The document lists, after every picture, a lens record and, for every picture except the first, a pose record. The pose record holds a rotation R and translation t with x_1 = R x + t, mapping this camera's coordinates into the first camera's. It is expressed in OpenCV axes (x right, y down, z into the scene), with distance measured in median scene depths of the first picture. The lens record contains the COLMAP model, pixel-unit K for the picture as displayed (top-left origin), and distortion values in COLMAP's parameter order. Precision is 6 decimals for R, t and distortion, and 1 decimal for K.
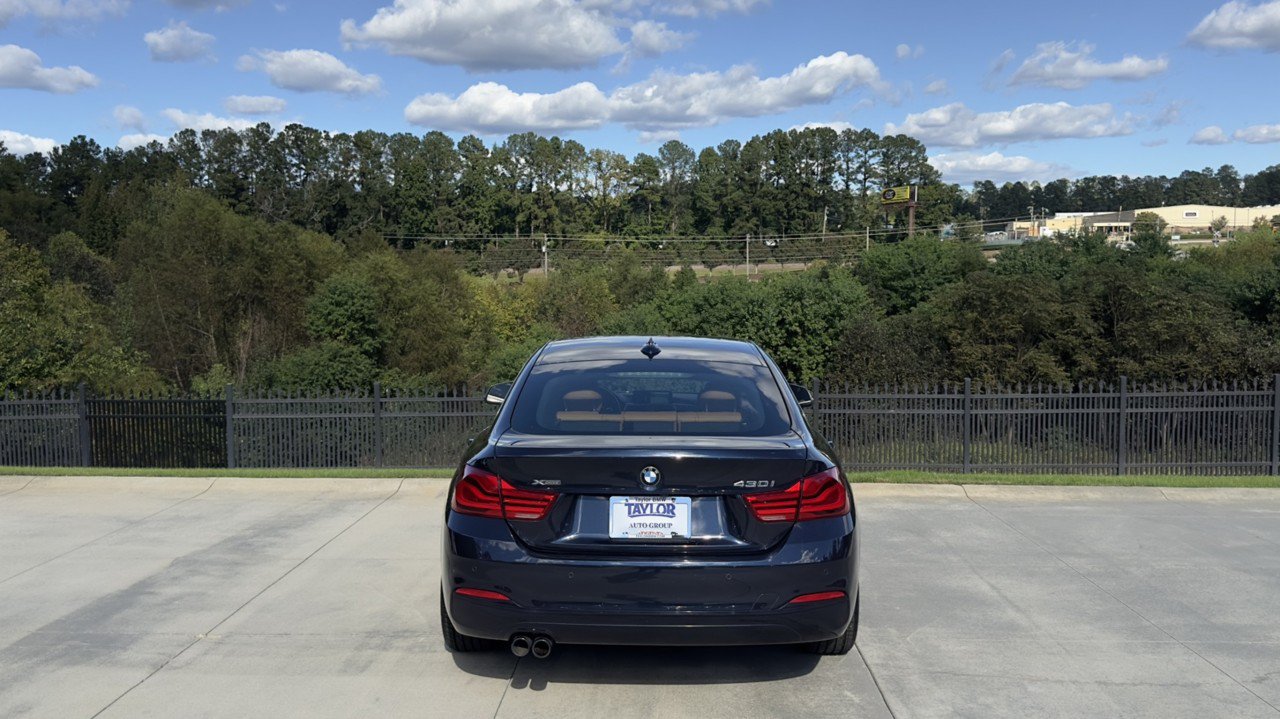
lens RADIAL K [[1410.0, 0, 643.9], [0, 1410.0, 435.2], [0, 0, 1]] dist [0.174369, -0.494870]
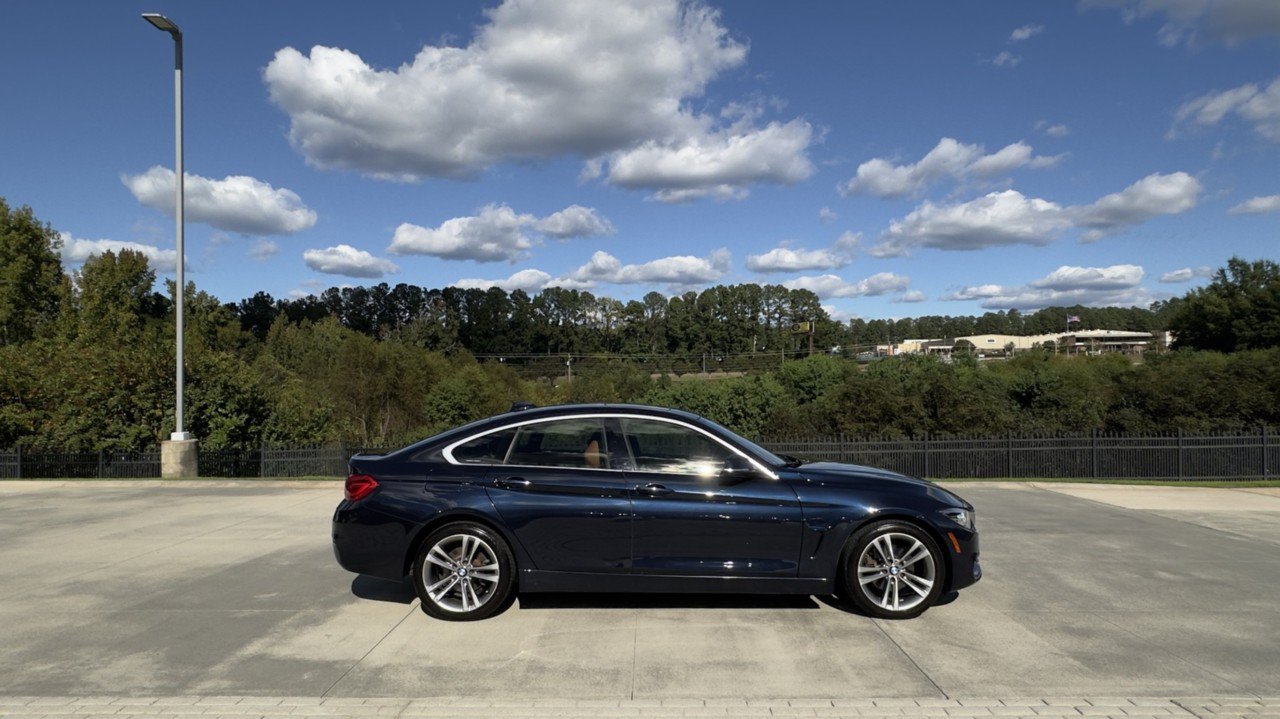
lens RADIAL K [[1098.6, 0, 638.2], [0, 1098.6, 362.6], [0, 0, 1]] dist [-0.109354, 0.405879]
pose [[0.999644, -0.003452, 0.026456, -0.026338], [0.006888, 0.991370, -0.130913, 0.019583], [-0.025776, 0.131049, 0.991041, -0.147150]]
